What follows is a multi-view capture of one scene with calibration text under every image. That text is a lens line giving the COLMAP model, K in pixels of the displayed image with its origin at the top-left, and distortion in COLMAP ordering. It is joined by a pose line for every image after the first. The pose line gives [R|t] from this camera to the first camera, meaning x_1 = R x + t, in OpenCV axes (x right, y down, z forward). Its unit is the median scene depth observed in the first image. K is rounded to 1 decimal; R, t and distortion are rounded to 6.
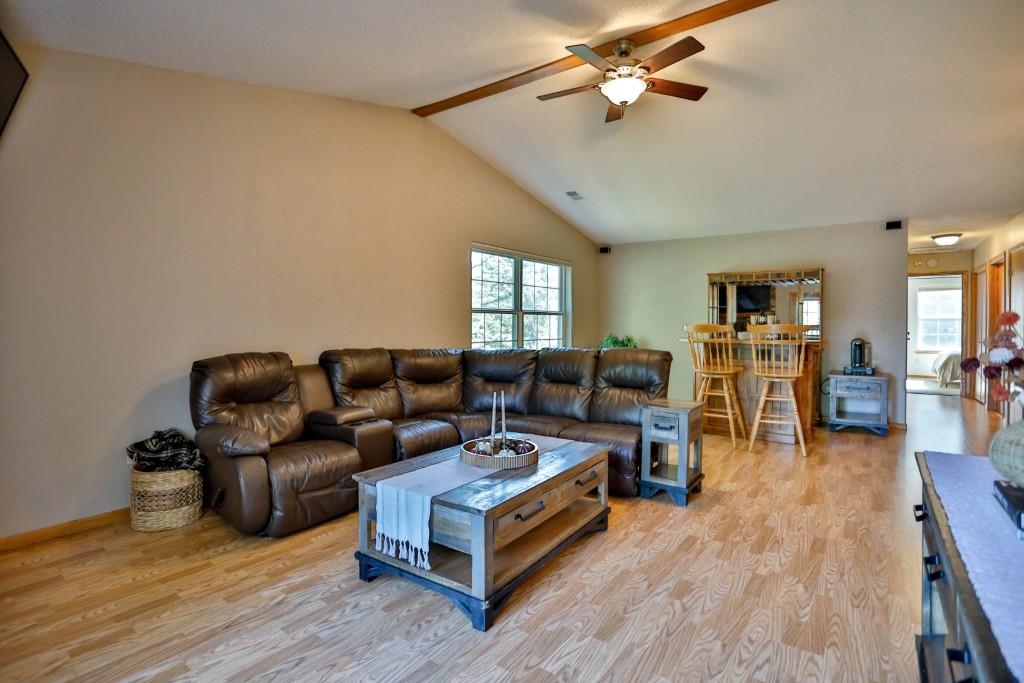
lens RADIAL K [[502.7, 0, 512.0], [0, 502.7, 341.5], [0, 0, 1]] dist [-0.028853, -0.000205]
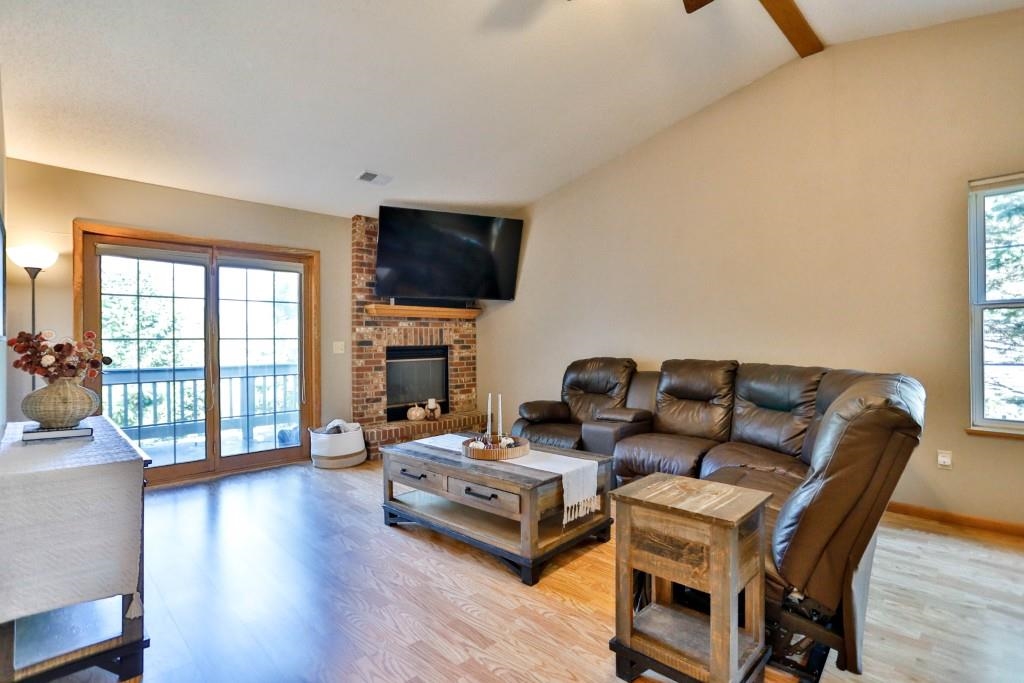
lens RADIAL K [[502.7, 0, 512.0], [0, 502.7, 341.5], [0, 0, 1]] dist [-0.028853, -0.000205]
pose [[-0.159600, -0.005769, -0.987165, 1.037760], [-0.025325, 0.999678, -0.001747, -0.015004], [0.986857, 0.024721, -0.159695, 1.145842]]
